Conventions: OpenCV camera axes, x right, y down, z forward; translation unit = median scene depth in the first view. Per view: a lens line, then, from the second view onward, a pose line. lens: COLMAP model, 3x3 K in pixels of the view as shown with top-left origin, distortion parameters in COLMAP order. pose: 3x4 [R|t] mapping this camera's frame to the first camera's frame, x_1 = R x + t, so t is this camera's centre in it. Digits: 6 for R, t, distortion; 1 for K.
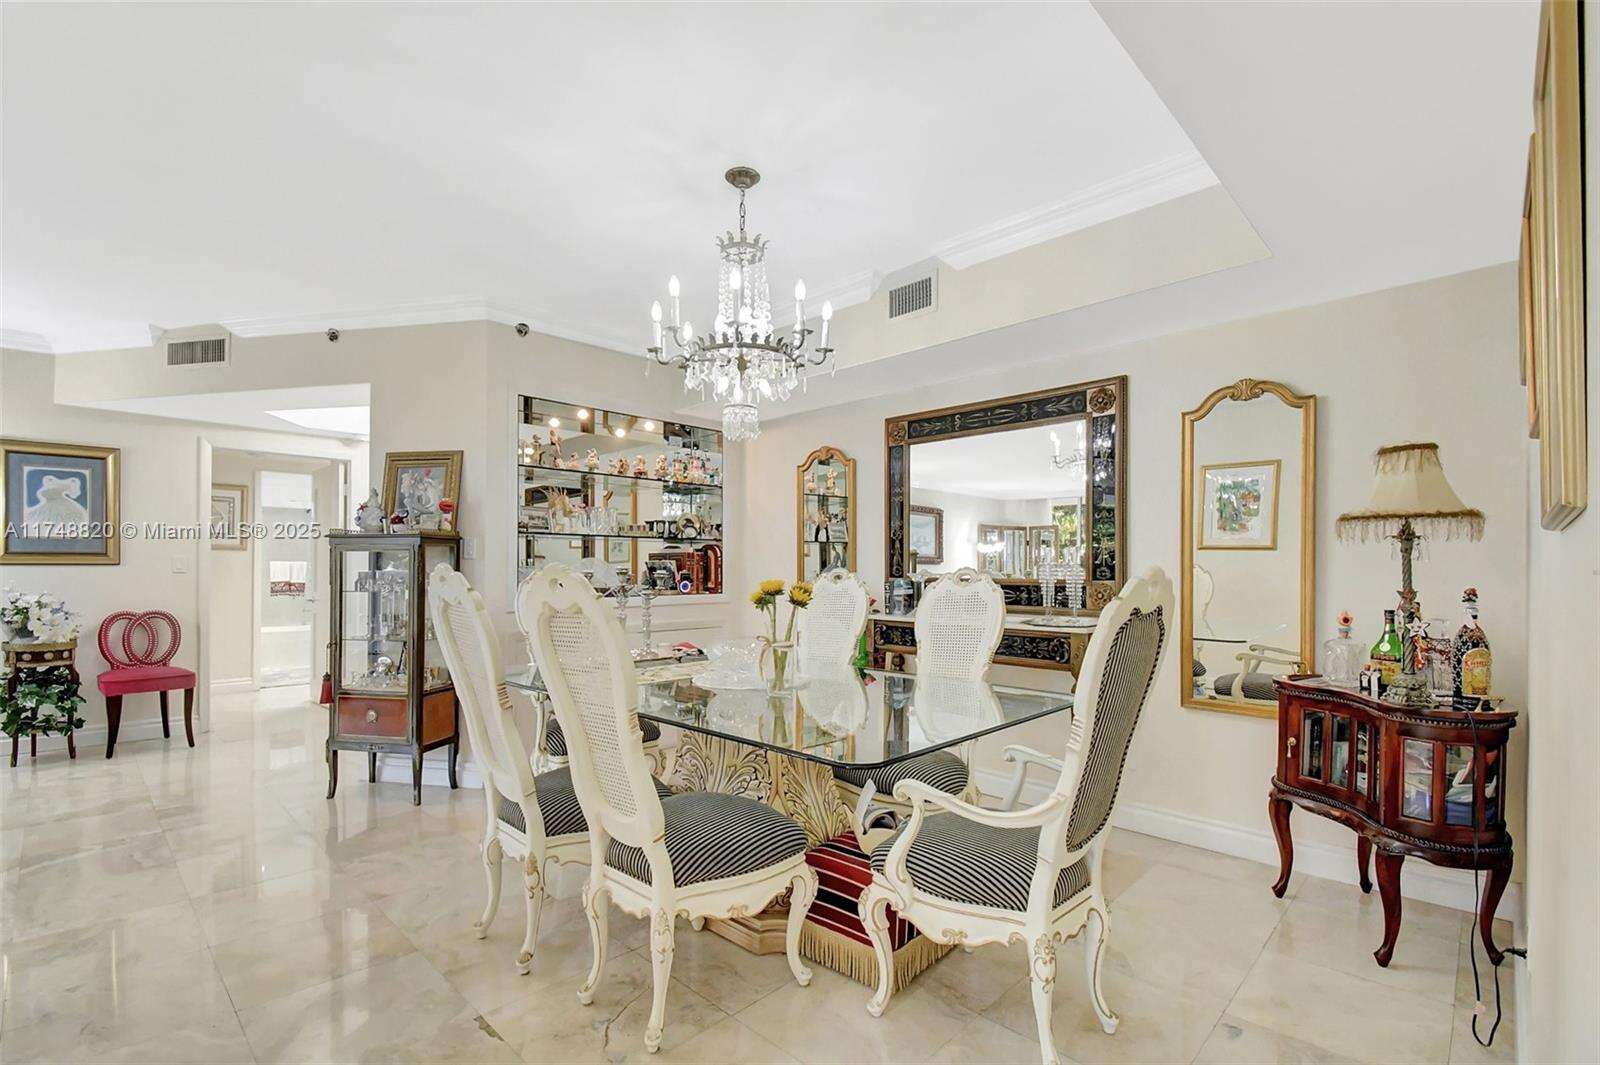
lens RADIAL K [[720.9, 0, 802.1], [0, 720.9, 569.3], [0, 0, 1]] dist [0.011424, -0.000500]
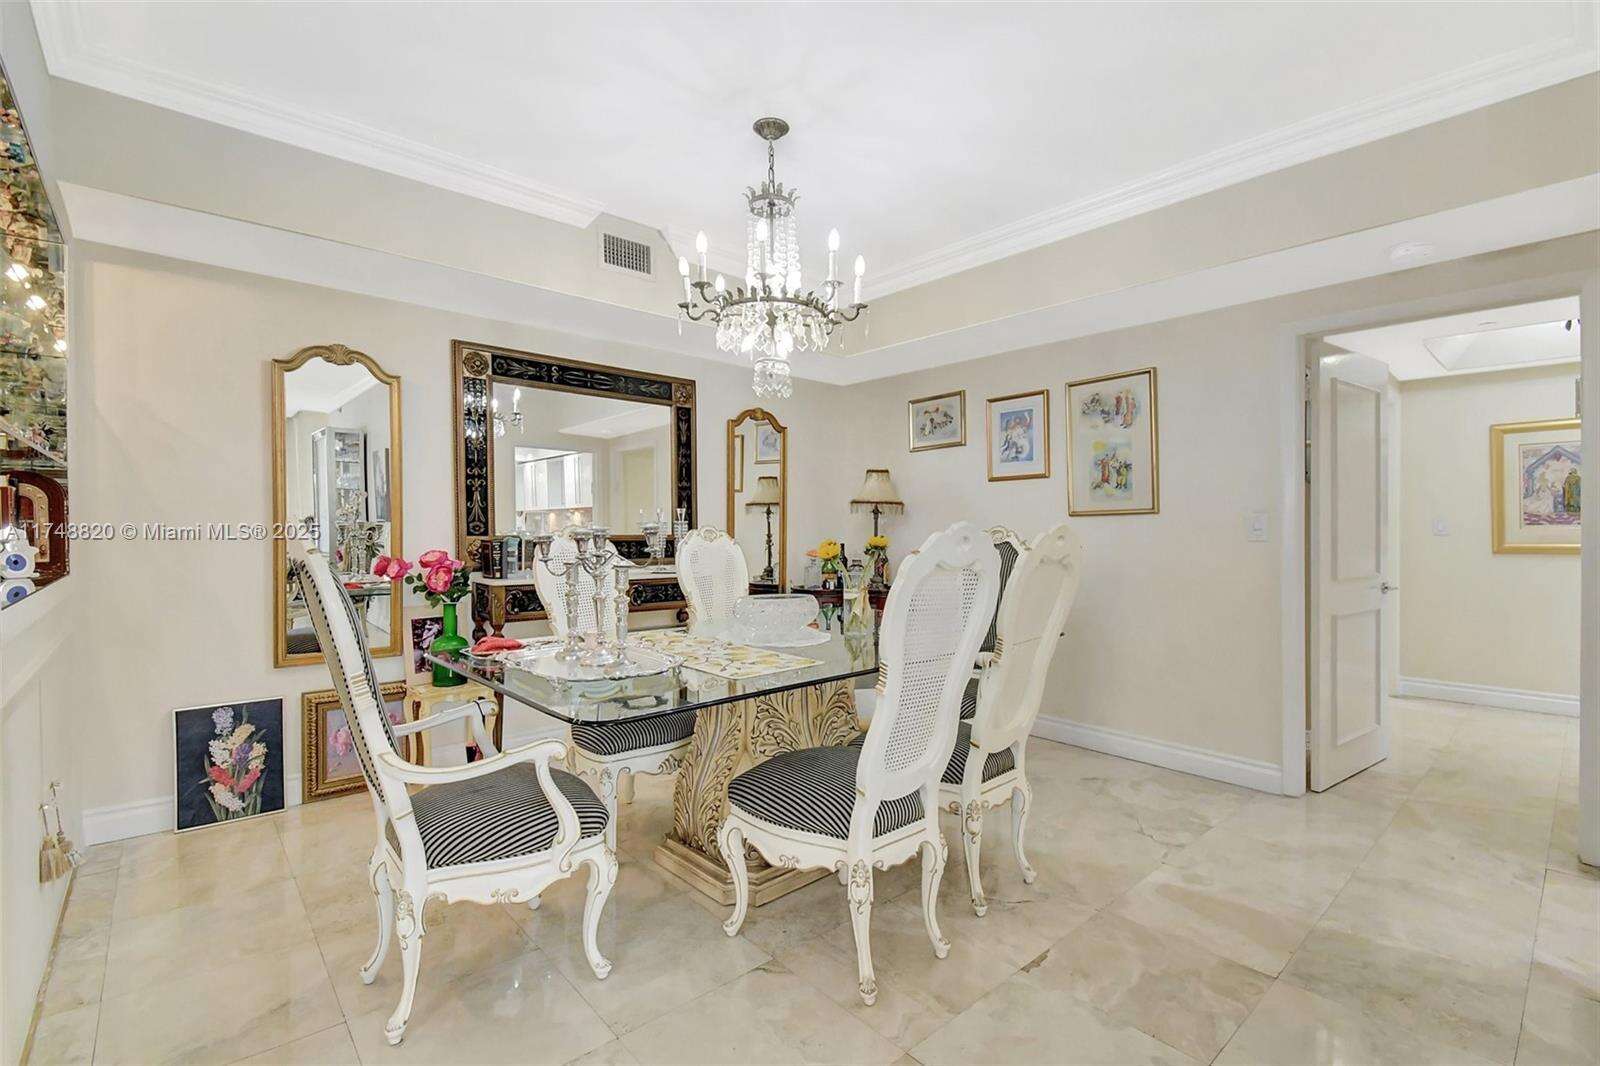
lens RADIAL K [[701.0, 0, 800.0], [0, 701.0, 533.0], [0, 0, 1]] dist [0.015898, -0.000605]
pose [[0.083234, 0.000636, 0.996530, -1.024650], [0.000942, 0.999999, -0.000717, 0.015192], [-0.996530, 0.000999, 0.083233, 0.875872]]
